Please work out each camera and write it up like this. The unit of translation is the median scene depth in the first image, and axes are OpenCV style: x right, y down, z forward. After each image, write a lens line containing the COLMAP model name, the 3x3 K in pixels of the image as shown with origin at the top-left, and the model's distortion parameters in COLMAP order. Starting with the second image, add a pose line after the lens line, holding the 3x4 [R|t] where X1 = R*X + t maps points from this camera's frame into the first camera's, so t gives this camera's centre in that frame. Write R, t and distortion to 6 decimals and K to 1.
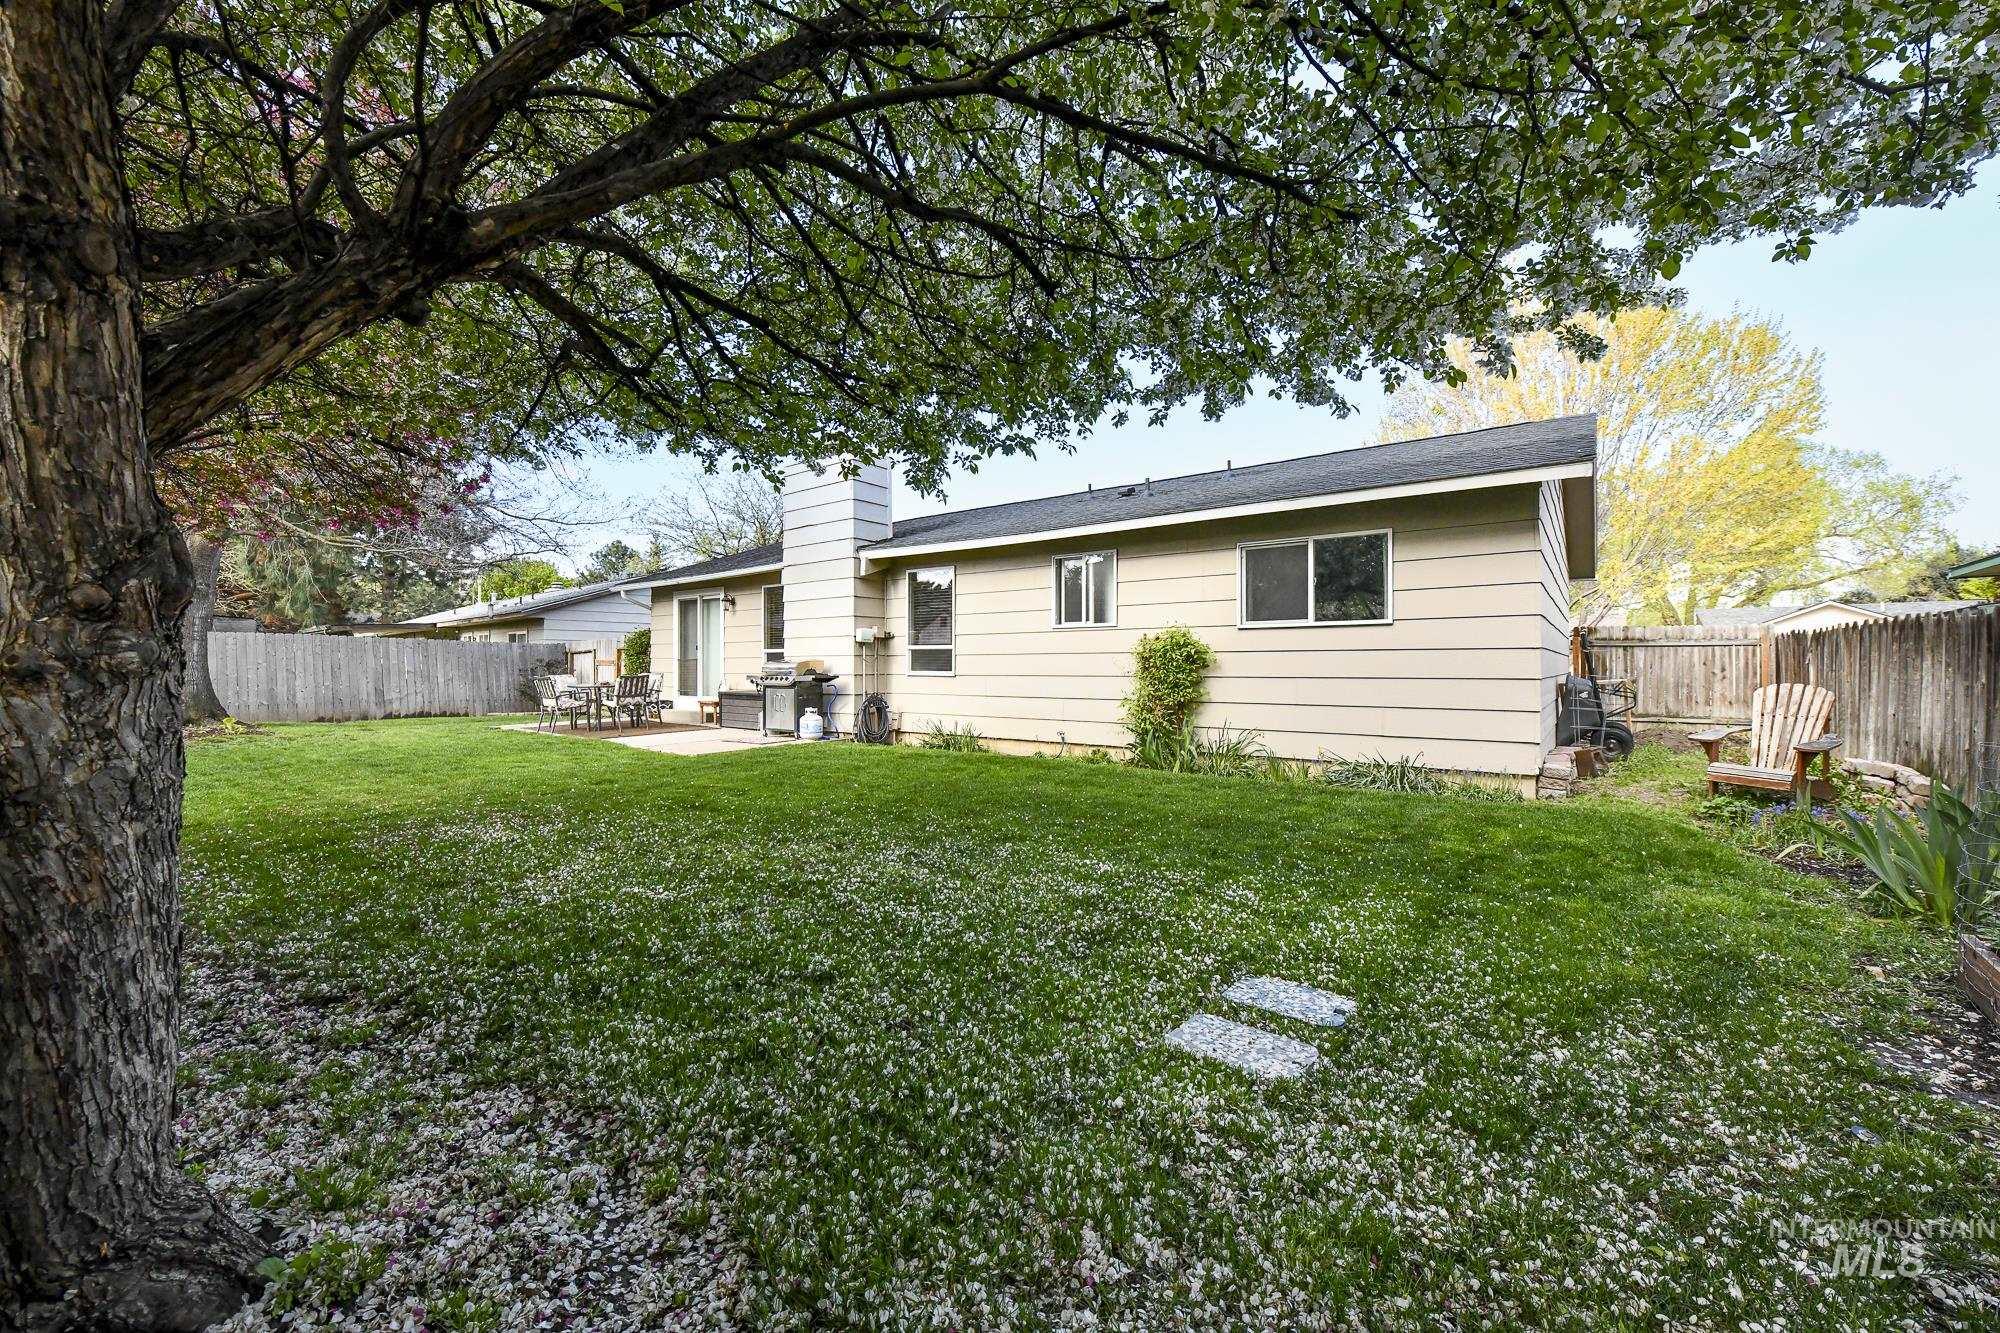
lens RADIAL K [[785.9, 0, 981.9], [0, 785.9, 670.3], [0, 0, 1]] dist [-0.002051, 0.000000]
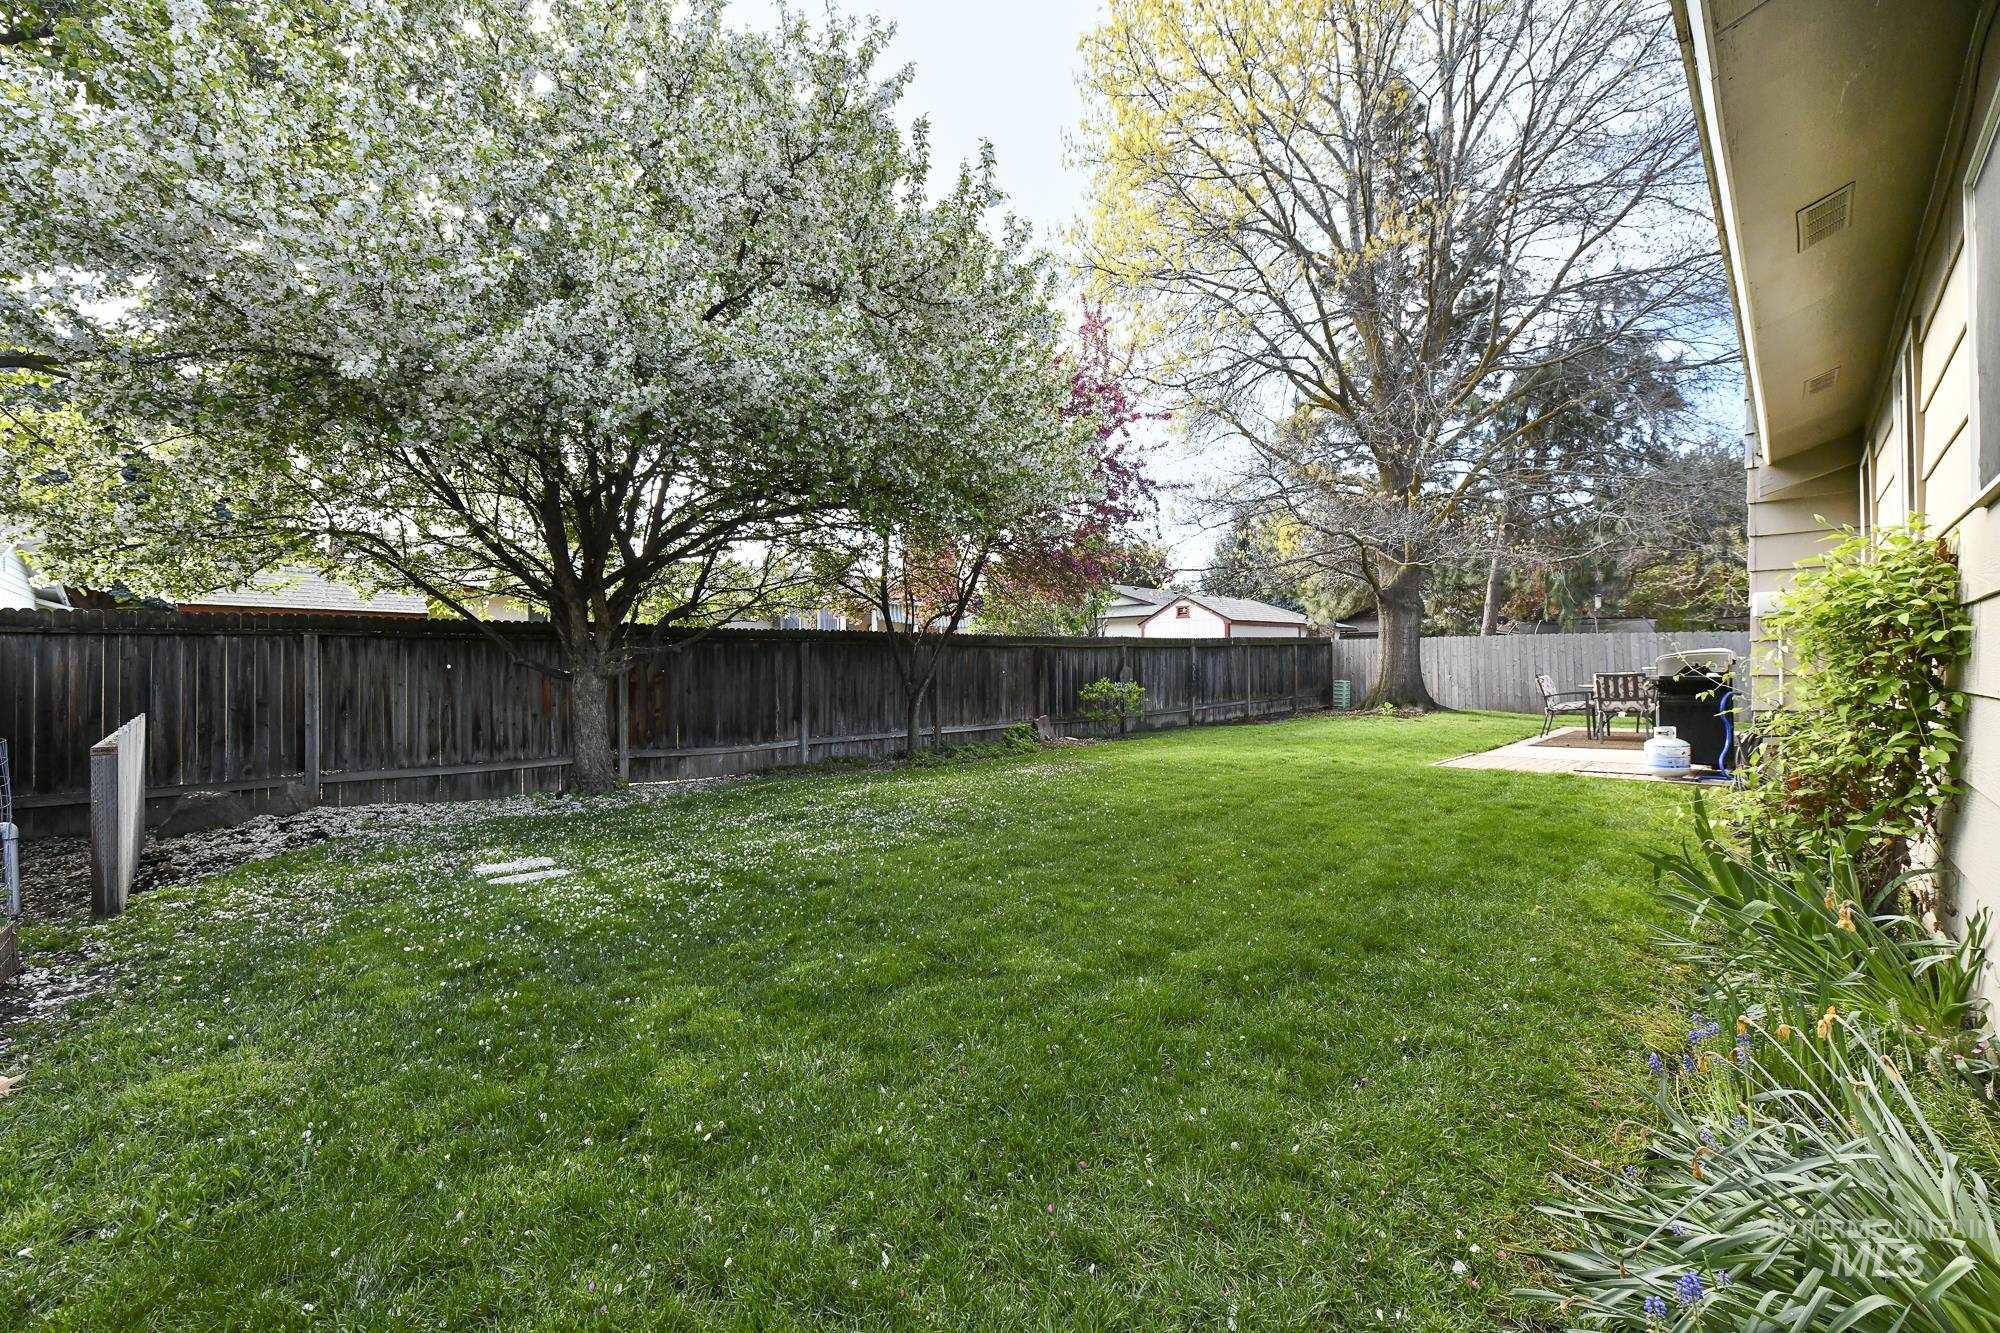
lens RADIAL K [[785.9, 0, 1009.6], [0, 785.9, 663.5], [0, 0, 1]] dist [-0.002051, 0.000000]
pose [[-0.121109, -0.007449, -0.992611, 0.455286], [0.007917, 0.999933, -0.008470, -0.002036], [0.992608, -0.008885, -0.121042, 0.522264]]
